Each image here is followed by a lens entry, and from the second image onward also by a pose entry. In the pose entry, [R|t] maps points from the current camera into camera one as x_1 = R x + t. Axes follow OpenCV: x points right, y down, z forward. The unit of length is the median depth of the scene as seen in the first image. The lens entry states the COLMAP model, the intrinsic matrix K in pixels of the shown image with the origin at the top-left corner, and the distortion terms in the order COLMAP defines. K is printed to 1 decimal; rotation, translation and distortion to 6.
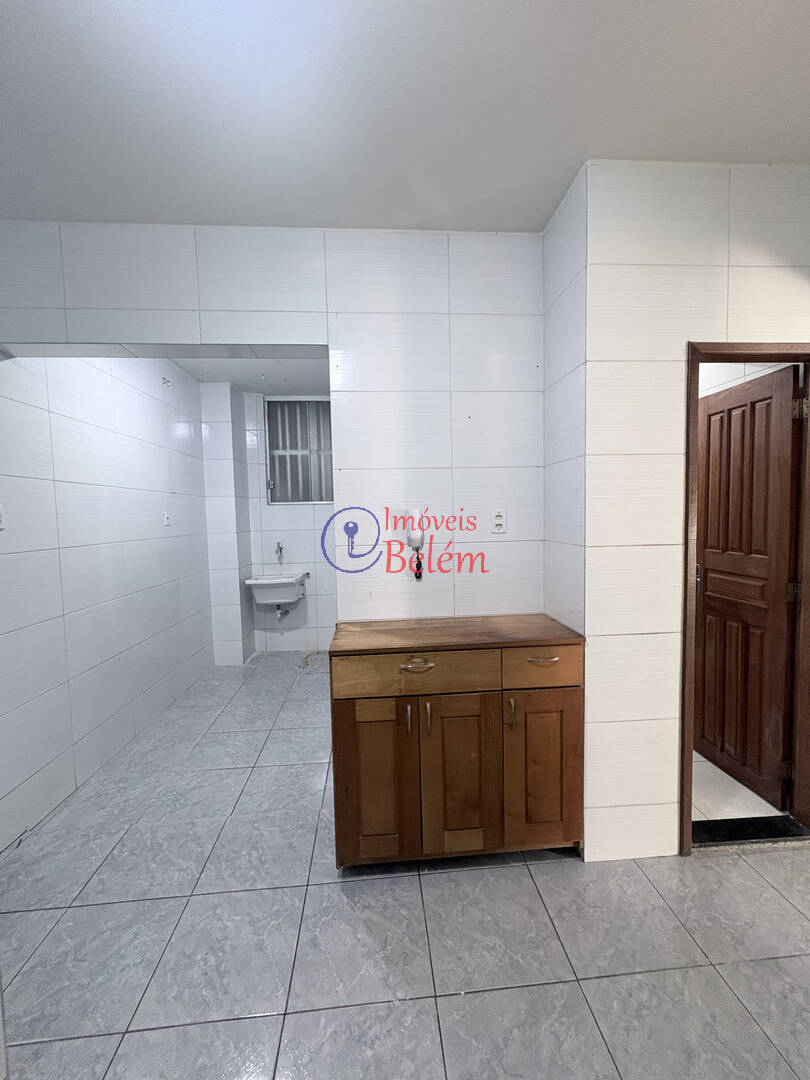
lens RADIAL K [[430.2, 0, 403.5], [0, 430.2, 540.1], [0, 0, 1]] dist [0.001128, 0.000095]
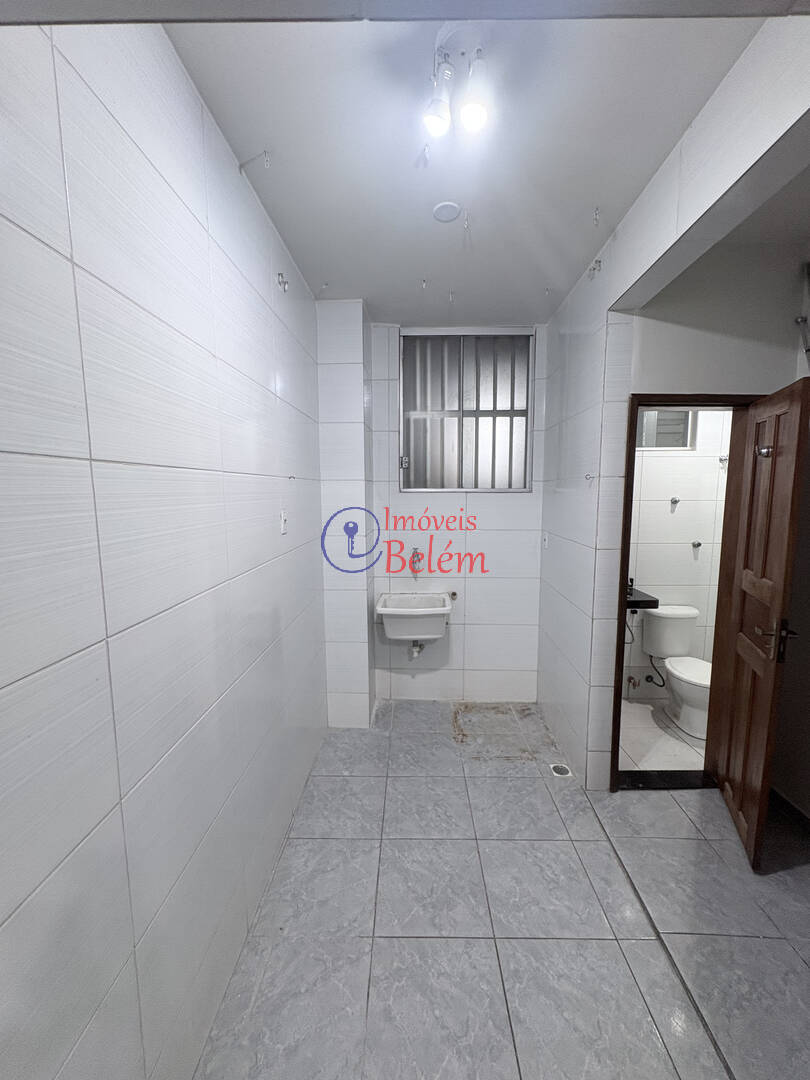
lens RADIAL K [[430.2, 0, 408.3], [0, 430.2, 541.0], [0, 0, 1]] dist [0.001128, 0.000095]
pose [[0.996704, 0.030832, -0.075037, -0.261541], [-0.025969, 0.997551, 0.064943, -0.052133], [0.076855, -0.062780, 0.995064, 0.333944]]
